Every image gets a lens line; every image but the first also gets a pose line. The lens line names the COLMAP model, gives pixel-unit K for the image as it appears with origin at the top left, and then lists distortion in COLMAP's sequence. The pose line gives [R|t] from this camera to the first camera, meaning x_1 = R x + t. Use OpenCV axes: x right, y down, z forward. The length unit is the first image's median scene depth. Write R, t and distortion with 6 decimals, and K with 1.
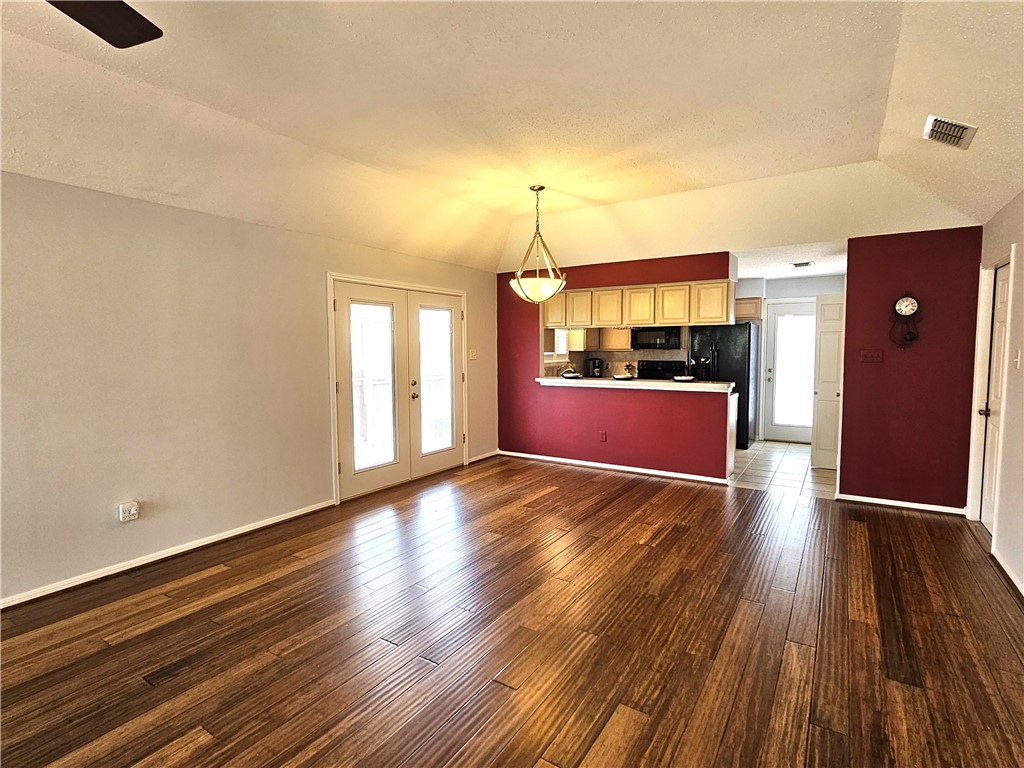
lens RADIAL K [[516.6, 0, 511.8], [0, 516.6, 379.7], [0, 0, 1]] dist [0.000505, -0.001419]
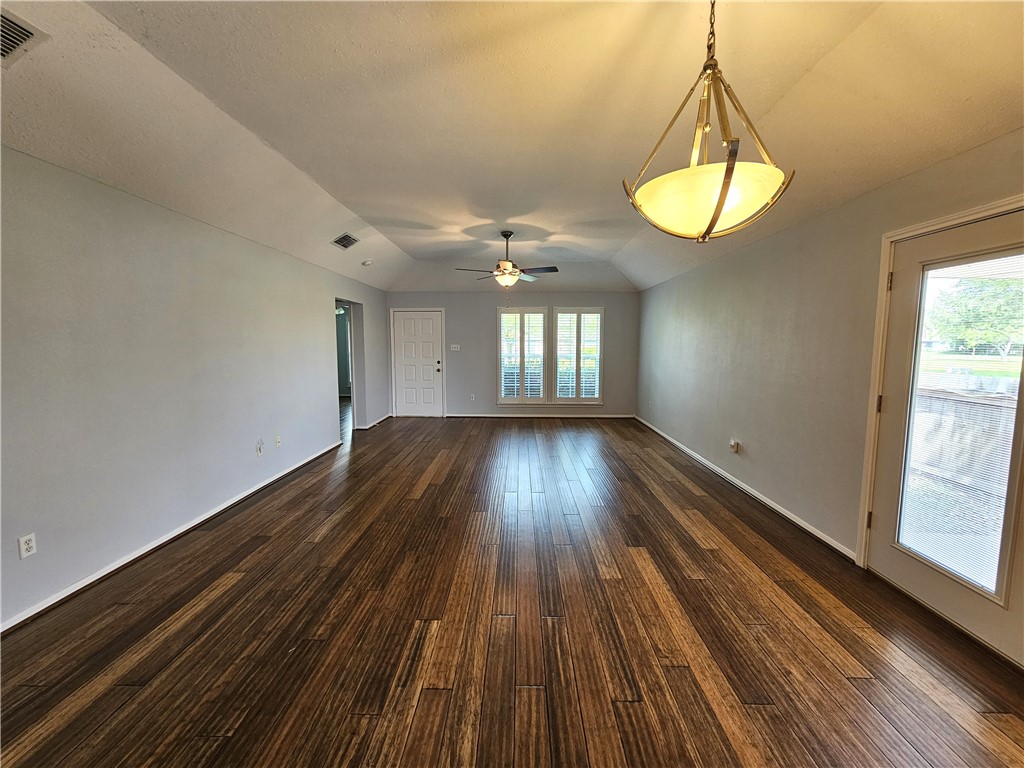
lens RADIAL K [[418.3, 0, 511.4], [0, 418.3, 383.5], [0, 0, 1]] dist [-0.000785, -0.000179]
pose [[-0.850778, 0.051943, -0.522952, 0.370065], [-0.033803, 0.987634, 0.153091, -0.080692], [0.524437, 0.147924, -0.838501, 1.239105]]
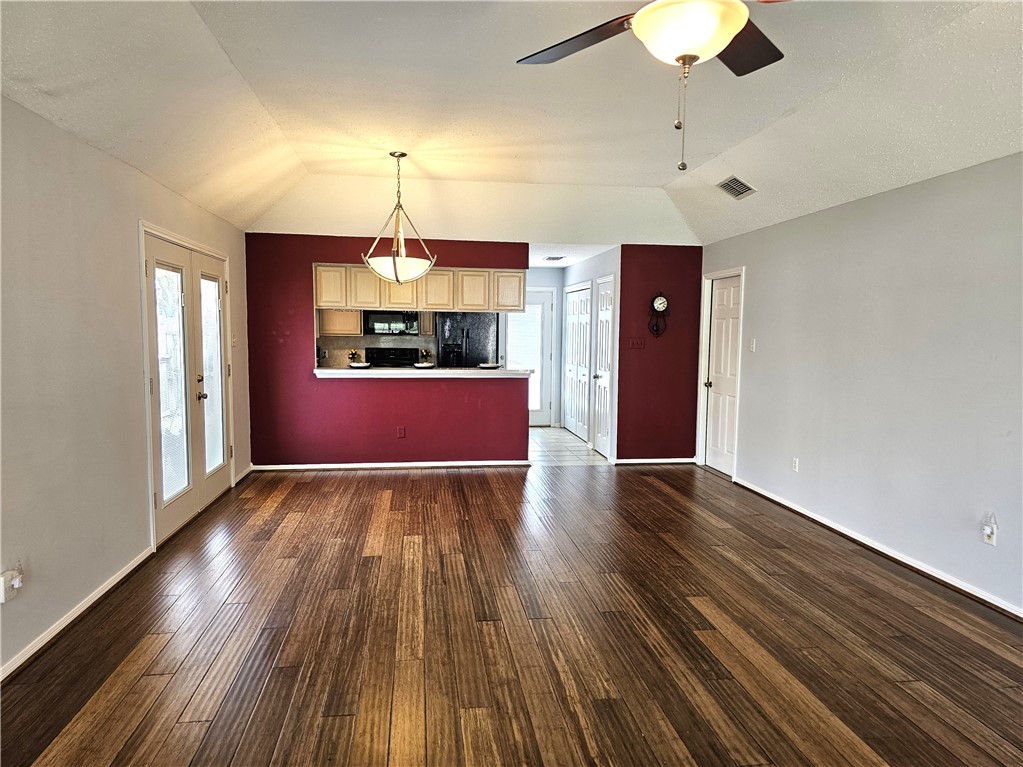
lens RADIAL K [[685.1, 0, 512.0], [0, 685.1, 390.6], [0, 0, 1]] dist [0.046203, -0.011578]
pose [[0.757692, -0.043524, 0.651159, -0.599388], [0.027800, 0.999020, 0.034427, 0.002203], [-0.652020, -0.007983, 0.758160, -0.037354]]
